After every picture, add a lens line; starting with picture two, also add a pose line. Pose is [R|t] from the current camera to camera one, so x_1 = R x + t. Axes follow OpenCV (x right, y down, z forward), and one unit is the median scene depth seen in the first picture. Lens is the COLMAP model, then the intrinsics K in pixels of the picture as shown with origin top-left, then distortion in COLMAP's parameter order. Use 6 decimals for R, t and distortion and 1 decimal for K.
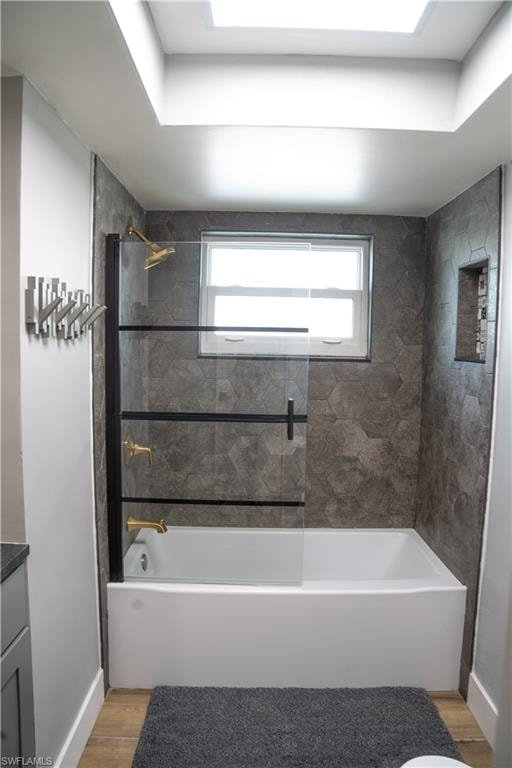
lens RADIAL K [[530.1, 0, 256.4], [0, 530.1, 386.3], [0, 0, 1]] dist [-0.101254, 0.024511]
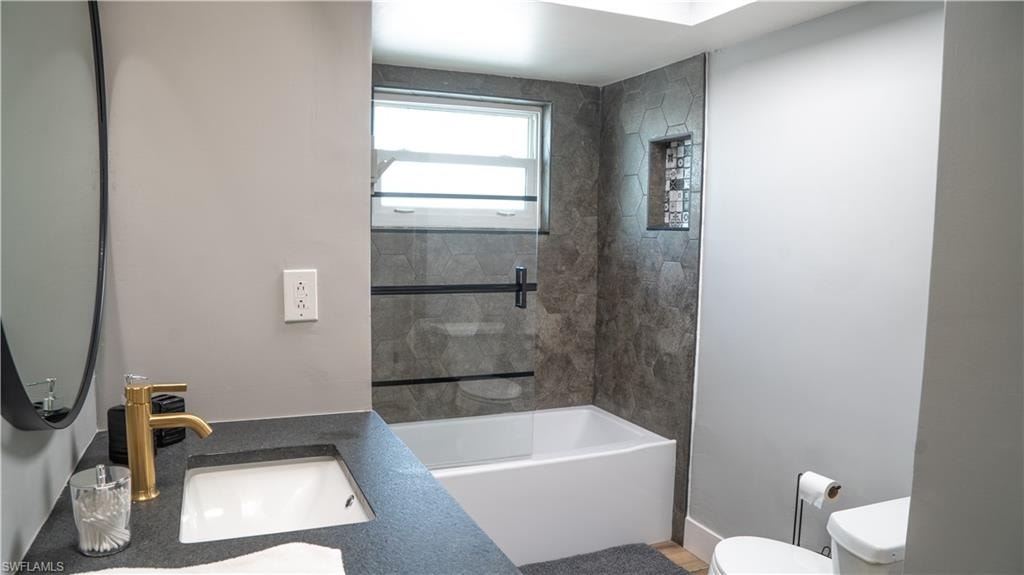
lens RADIAL K [[694.0, 0, 512.9], [0, 694.0, 292.0], [0, 0, 1]] dist [-0.136698, 0.066392]
pose [[0.924437, -0.037319, 0.379504, -0.348111], [0.032336, 0.999287, 0.019498, 0.034395], [-0.379961, -0.005753, 0.924985, -0.150737]]
